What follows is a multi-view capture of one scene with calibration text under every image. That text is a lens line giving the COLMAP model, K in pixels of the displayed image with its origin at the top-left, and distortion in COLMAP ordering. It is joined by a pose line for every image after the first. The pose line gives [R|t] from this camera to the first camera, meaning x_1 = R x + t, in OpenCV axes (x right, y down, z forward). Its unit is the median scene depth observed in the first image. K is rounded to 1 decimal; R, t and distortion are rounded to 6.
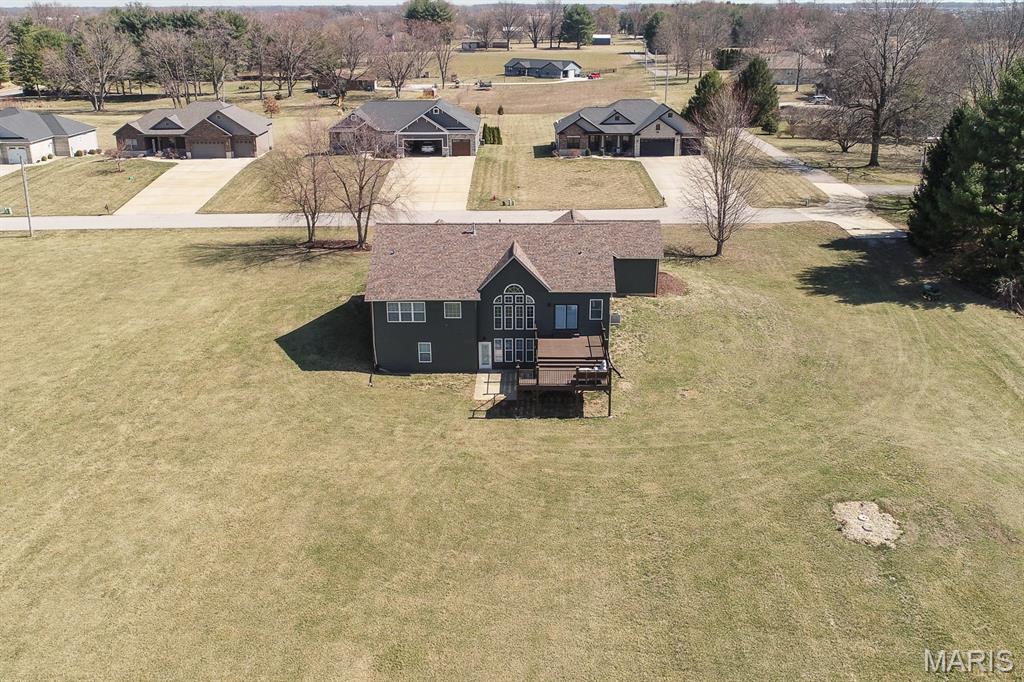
lens RADIAL K [[890.5, 0, 487.7], [0, 890.5, 341.7], [0, 0, 1]] dist [-0.003622, -0.004828]
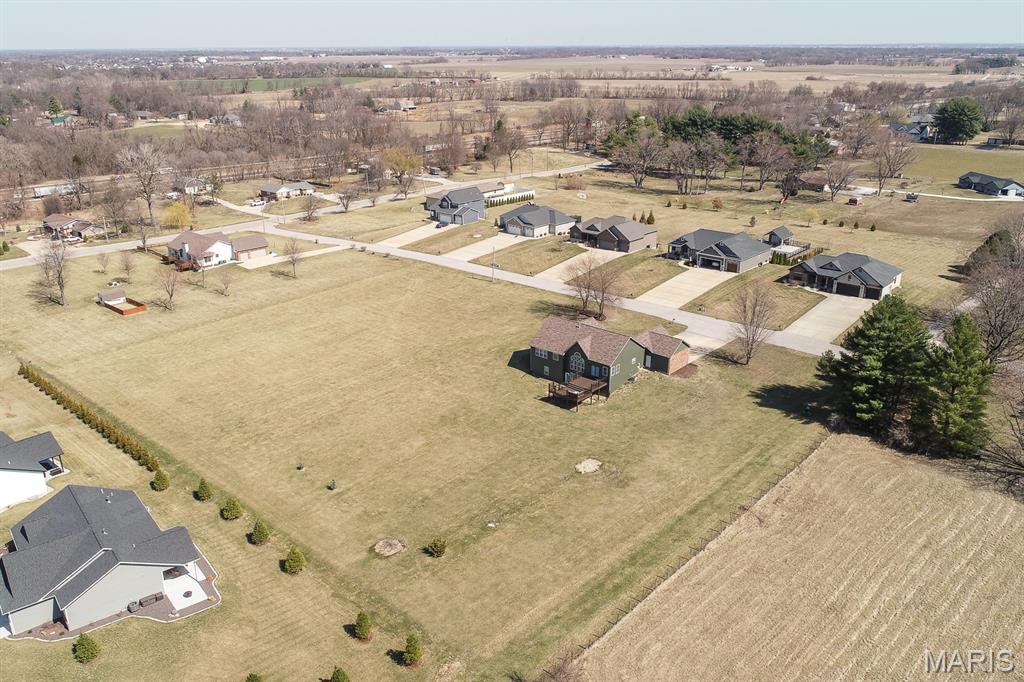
lens RADIAL K [[830.2, 0, 512.0], [0, 830.2, 341.0], [0, 0, 1]] dist [0.002657, -0.003690]
pose [[0.735636, 0.228819, -0.637559, 0.686111], [-0.223704, 0.970476, 0.090186, -0.133506], [0.639372, 0.076281, 0.765104, -0.430806]]
